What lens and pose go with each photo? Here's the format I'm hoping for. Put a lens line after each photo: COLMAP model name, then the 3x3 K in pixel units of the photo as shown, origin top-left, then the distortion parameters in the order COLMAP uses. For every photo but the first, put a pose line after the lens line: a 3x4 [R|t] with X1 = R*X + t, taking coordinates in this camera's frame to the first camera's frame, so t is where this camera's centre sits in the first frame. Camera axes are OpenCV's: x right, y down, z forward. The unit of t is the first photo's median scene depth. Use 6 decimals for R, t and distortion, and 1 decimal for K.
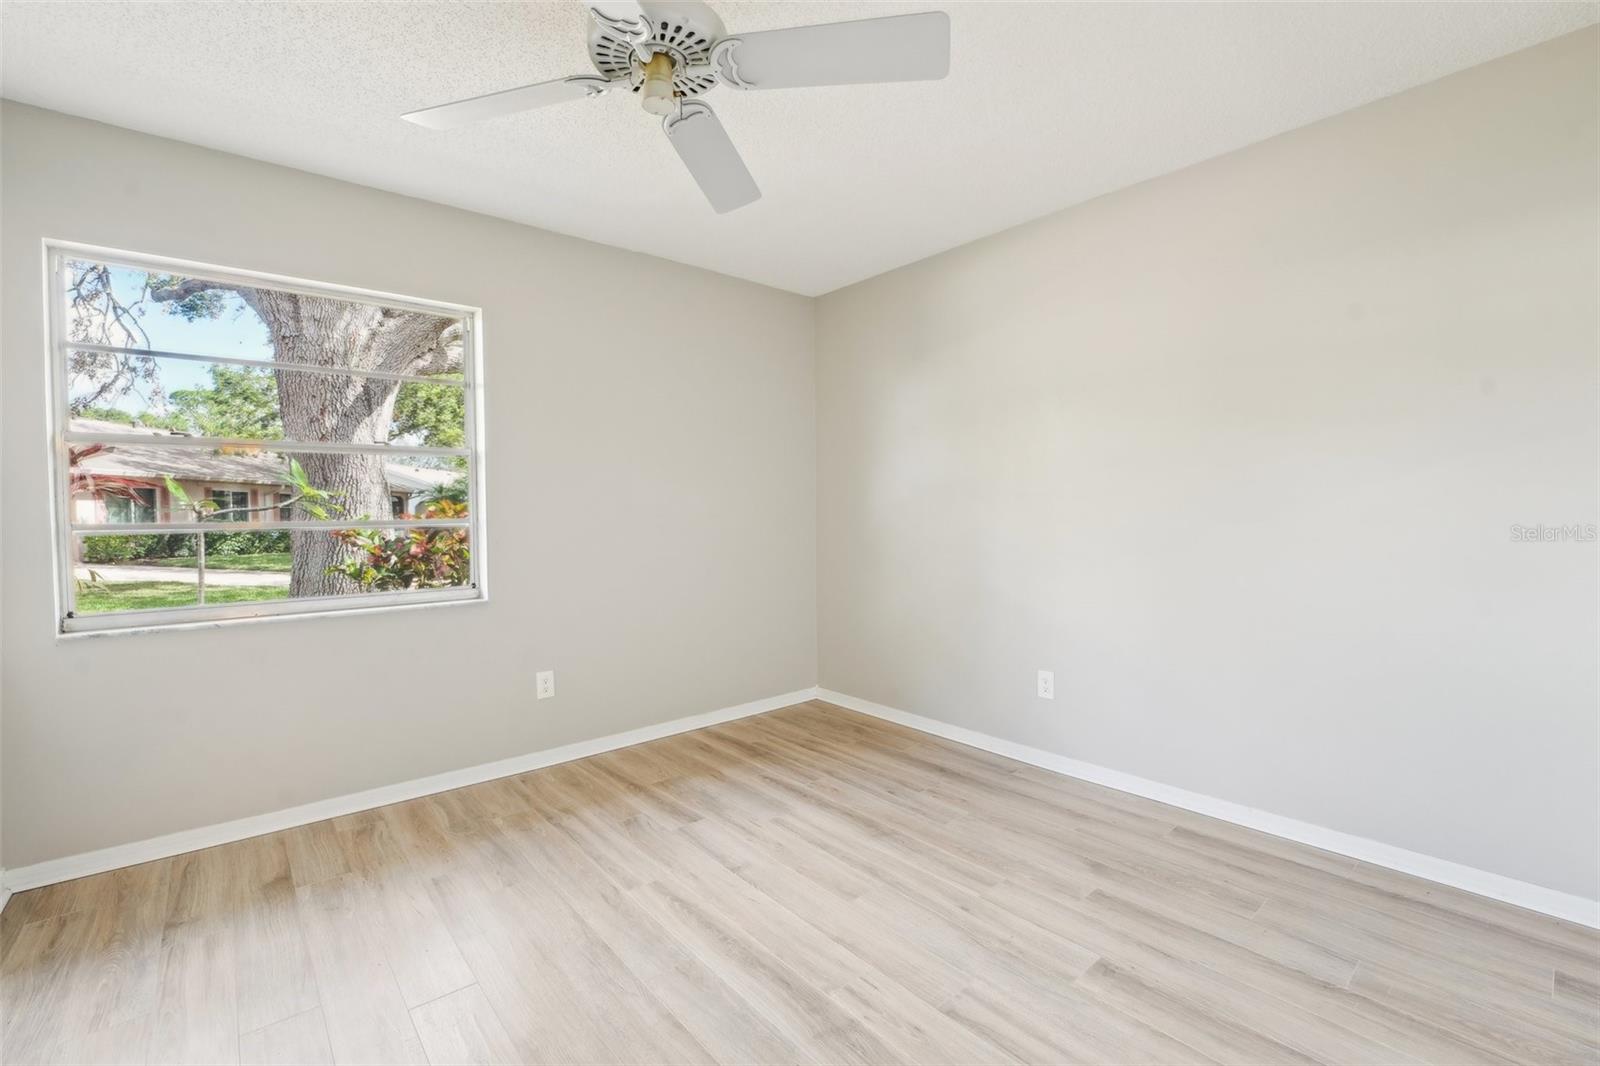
lens RADIAL K [[666.7, 0, 809.0], [0, 666.7, 530.9], [0, 0, 1]] dist [-0.027997, 0.002908]
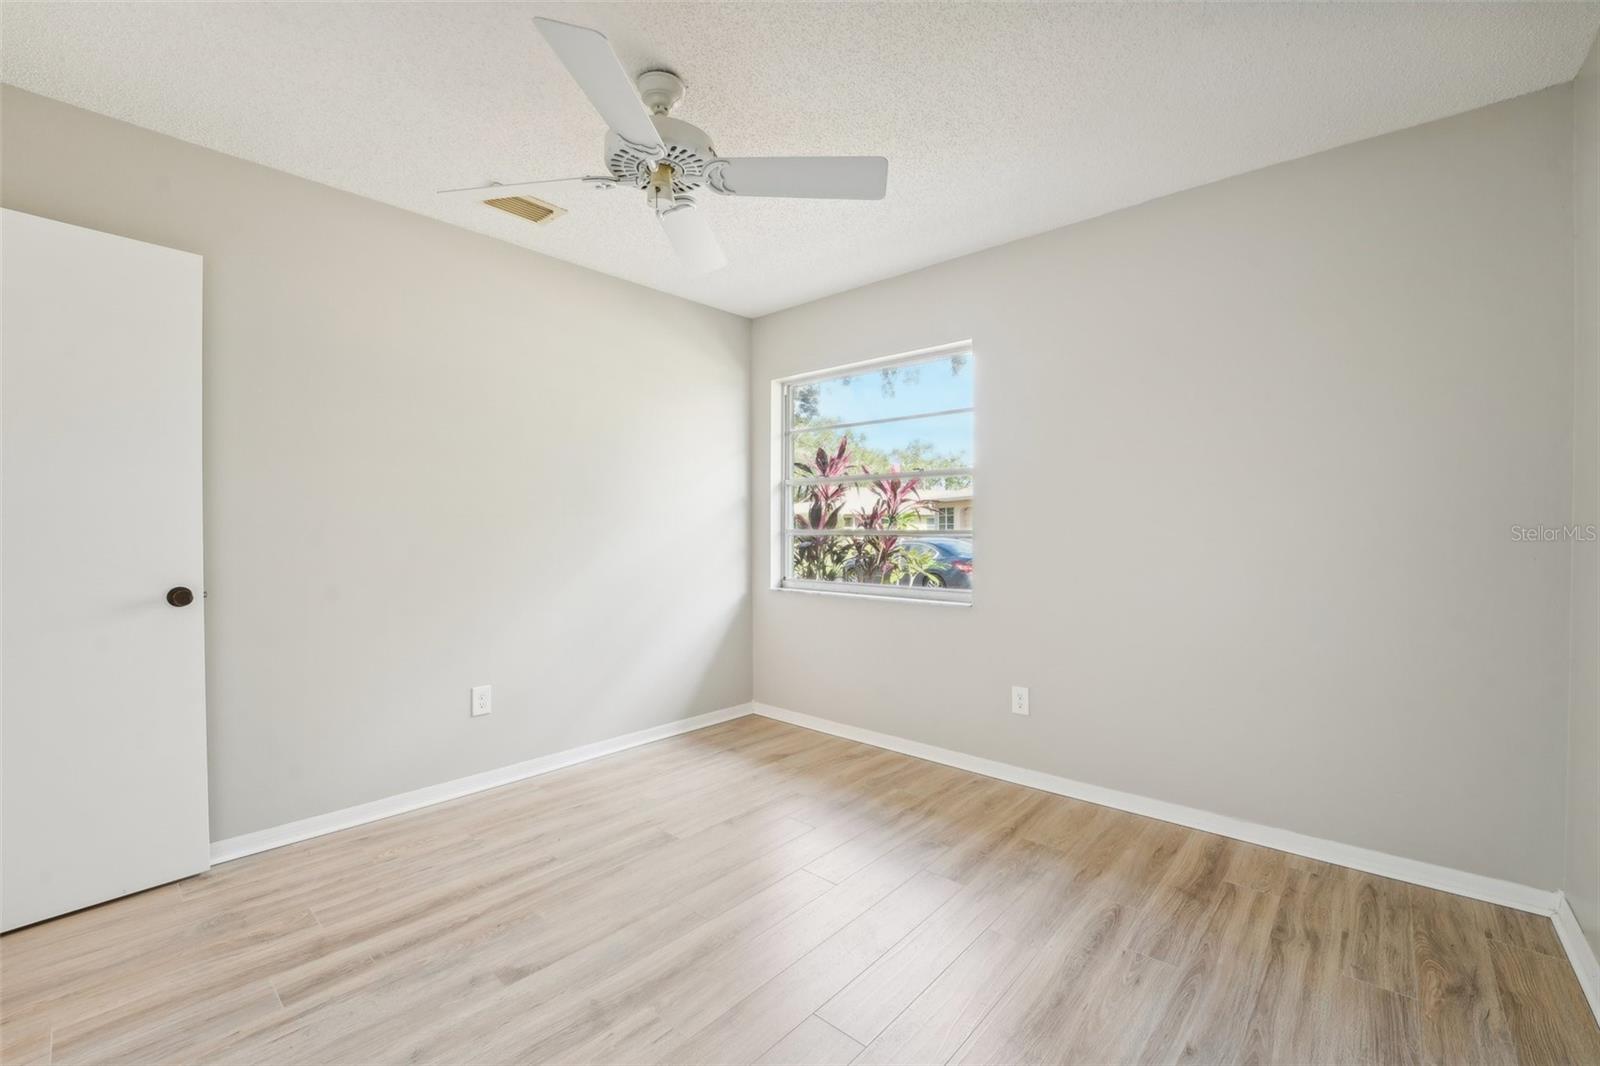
lens RADIAL K [[666.7, 0, 809.1], [0, 666.7, 530.5], [0, 0, 1]] dist [-0.027997, 0.002908]
pose [[0.152004, 0.015213, -0.988263, 0.568738], [-0.033690, 0.999380, 0.010202, -0.020884], [0.987806, 0.031744, 0.152422, 0.579724]]
